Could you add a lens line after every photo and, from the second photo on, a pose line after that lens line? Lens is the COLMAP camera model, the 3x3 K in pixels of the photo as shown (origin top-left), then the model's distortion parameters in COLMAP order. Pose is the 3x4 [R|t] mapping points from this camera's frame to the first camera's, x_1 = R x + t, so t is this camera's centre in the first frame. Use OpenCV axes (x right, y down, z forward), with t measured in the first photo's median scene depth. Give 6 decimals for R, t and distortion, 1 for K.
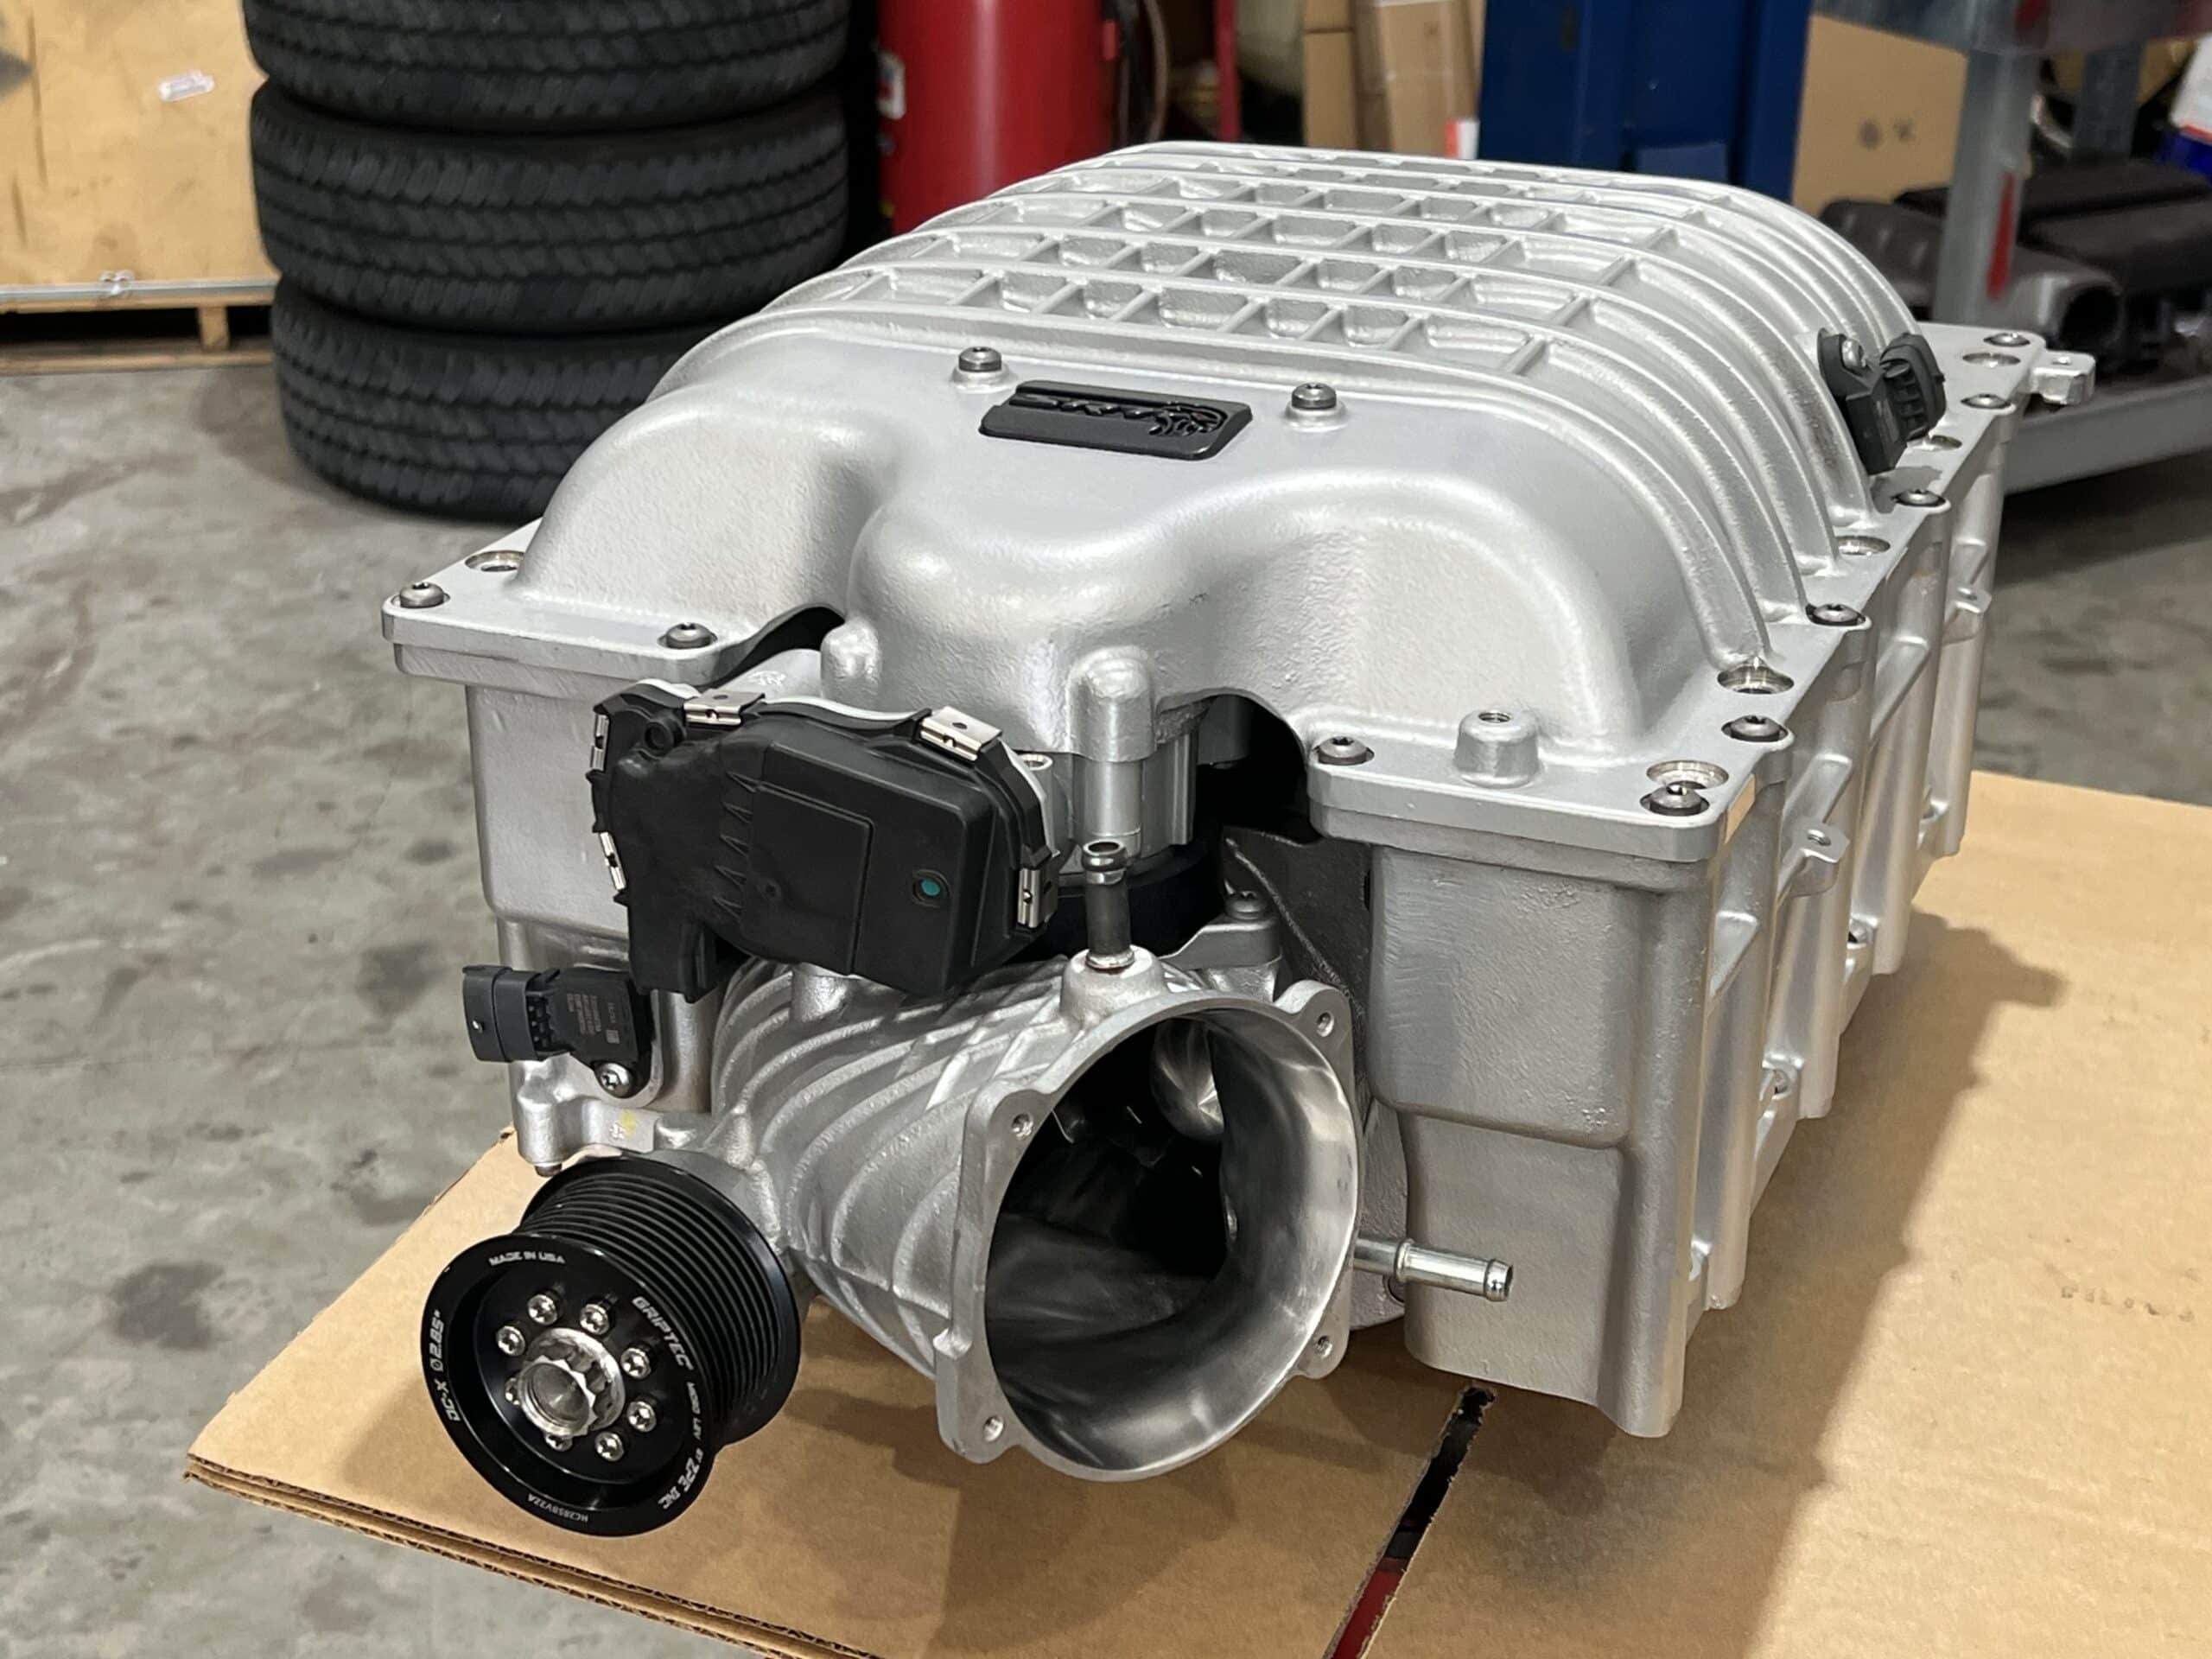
lens RADIAL K [[3335.4, 0, 1121.7], [0, 3335.4, 813.9], [0, 0, 1]] dist [0.056708, 0.000000]
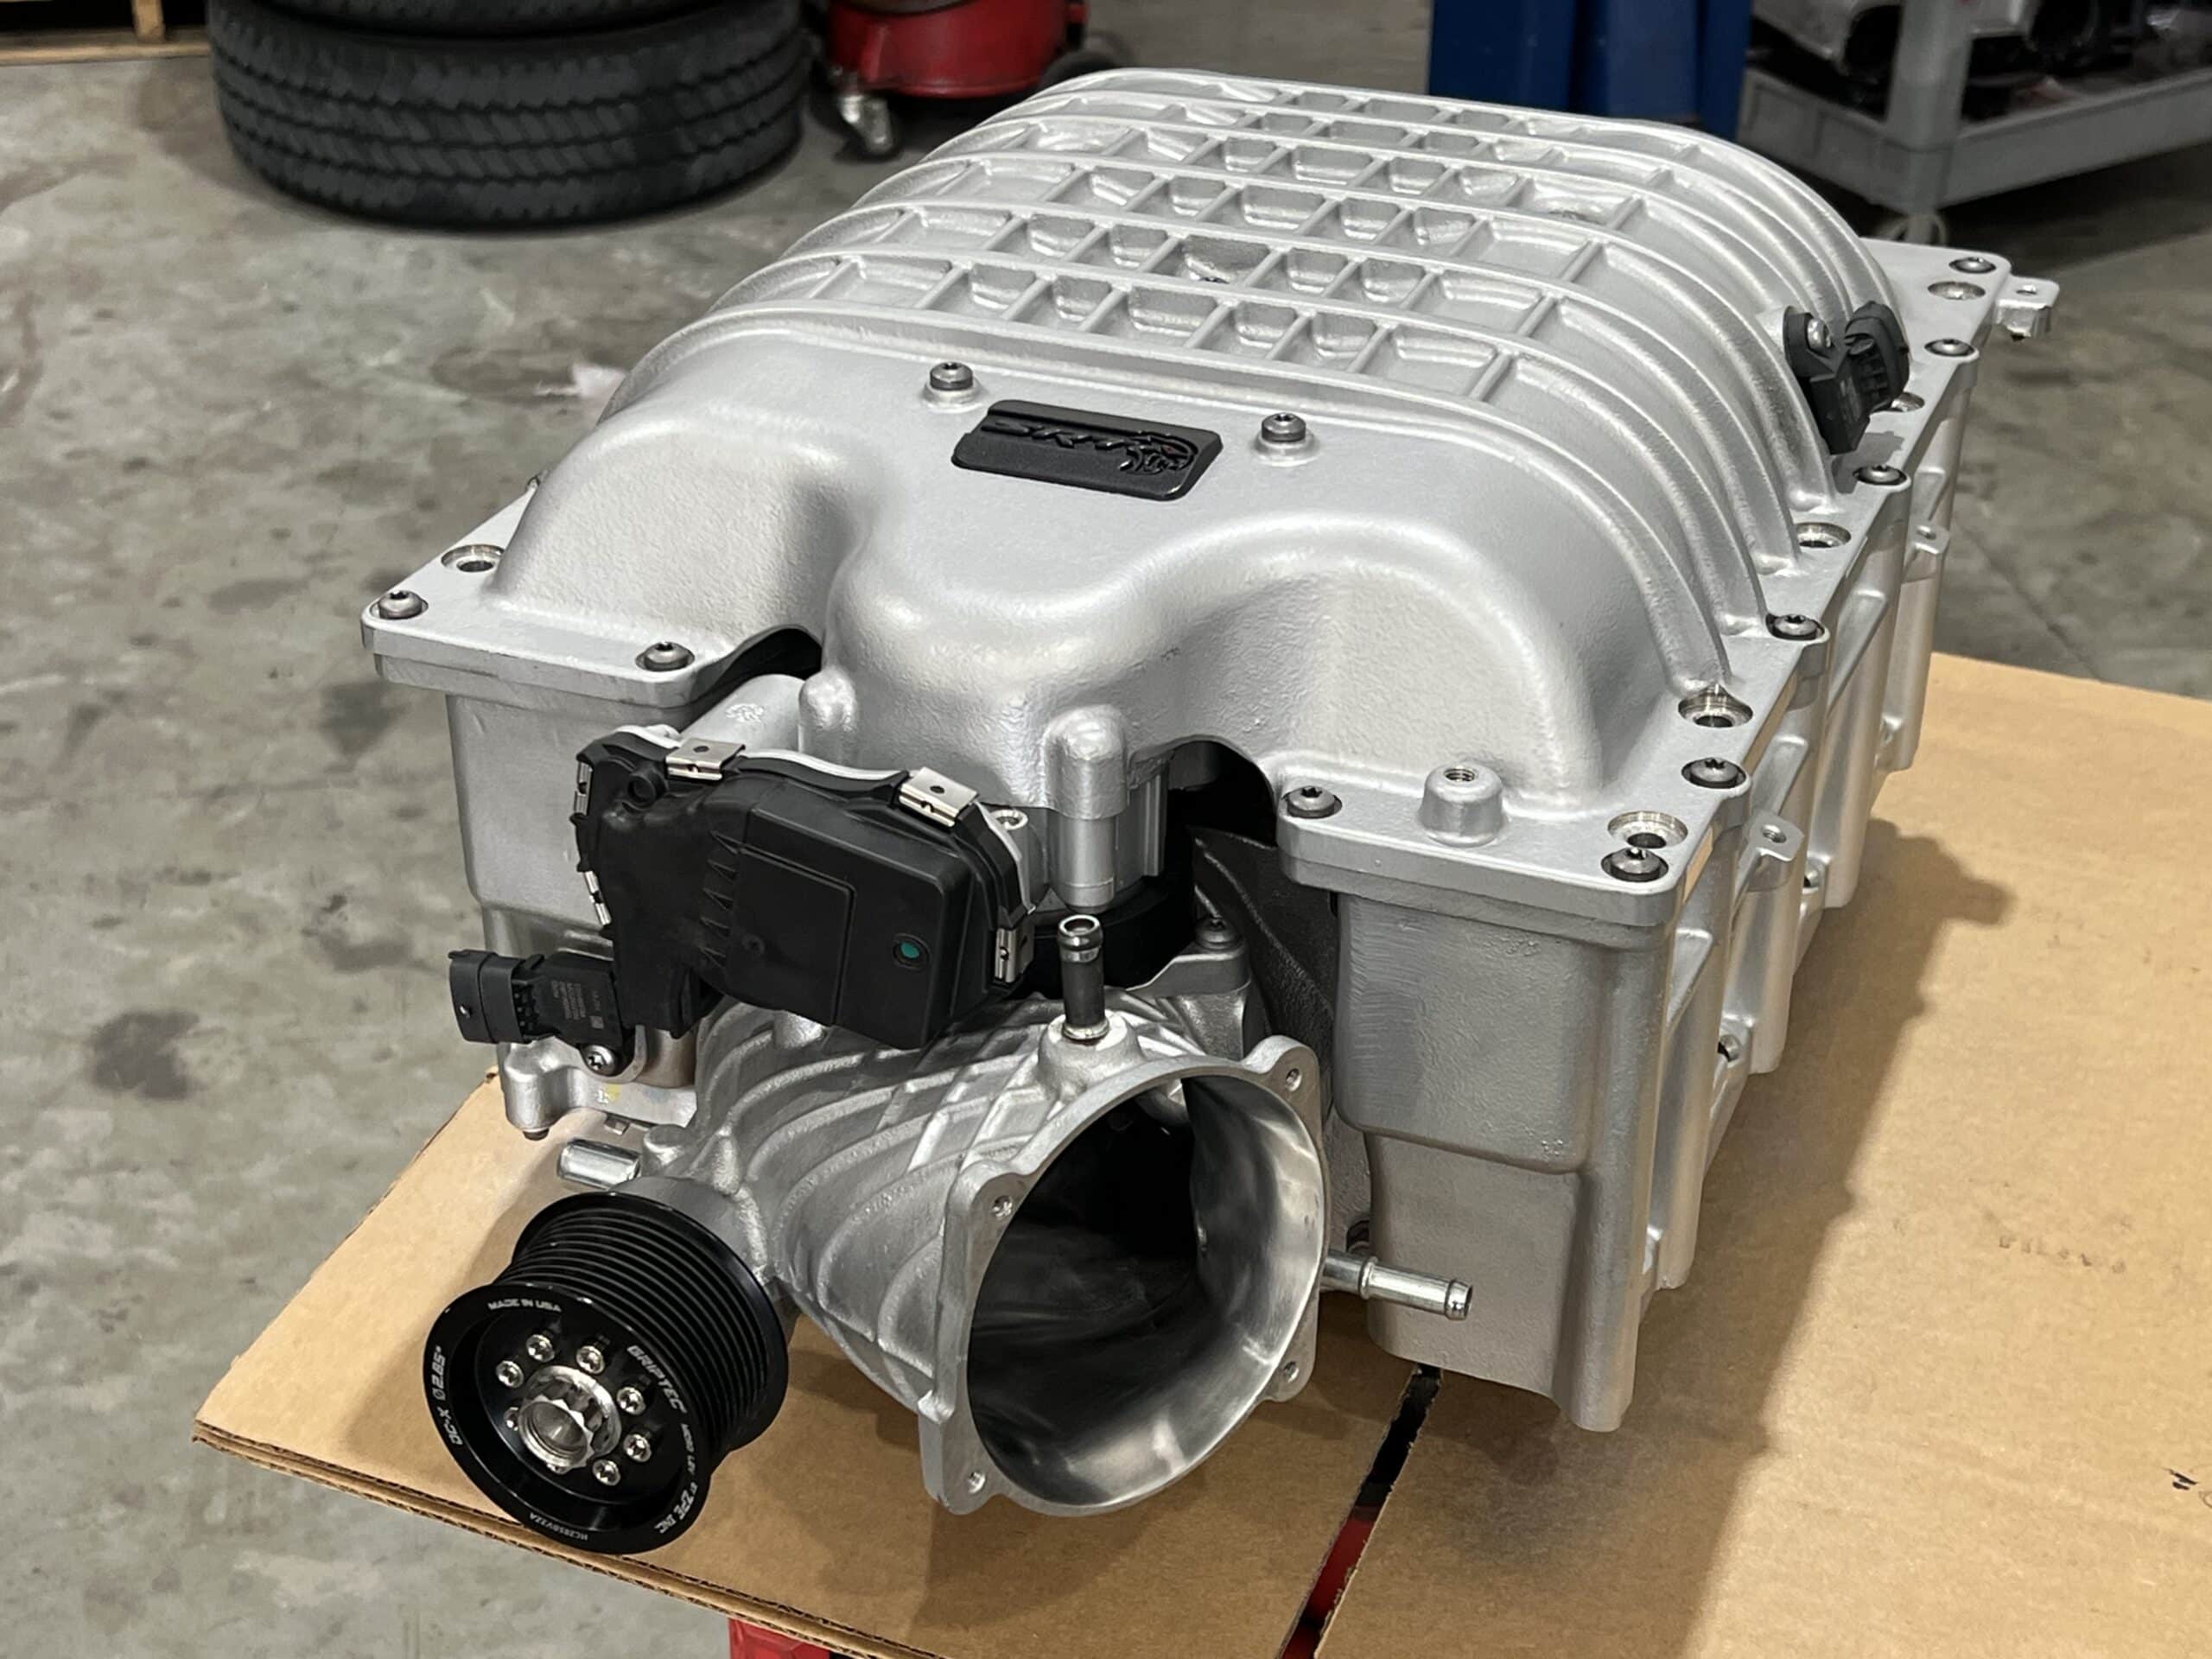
lens RADIAL K [[3335.4, 0, 1100.1], [0, 3335.4, 833.0], [0, 0, 1]] dist [0.056708, 0.000000]
pose [[0.999970, -0.003614, 0.006880, -0.004844], [0.002834, 0.993905, 0.110203, -0.107073], [-0.007236, -0.110180, 0.993885, -0.014905]]
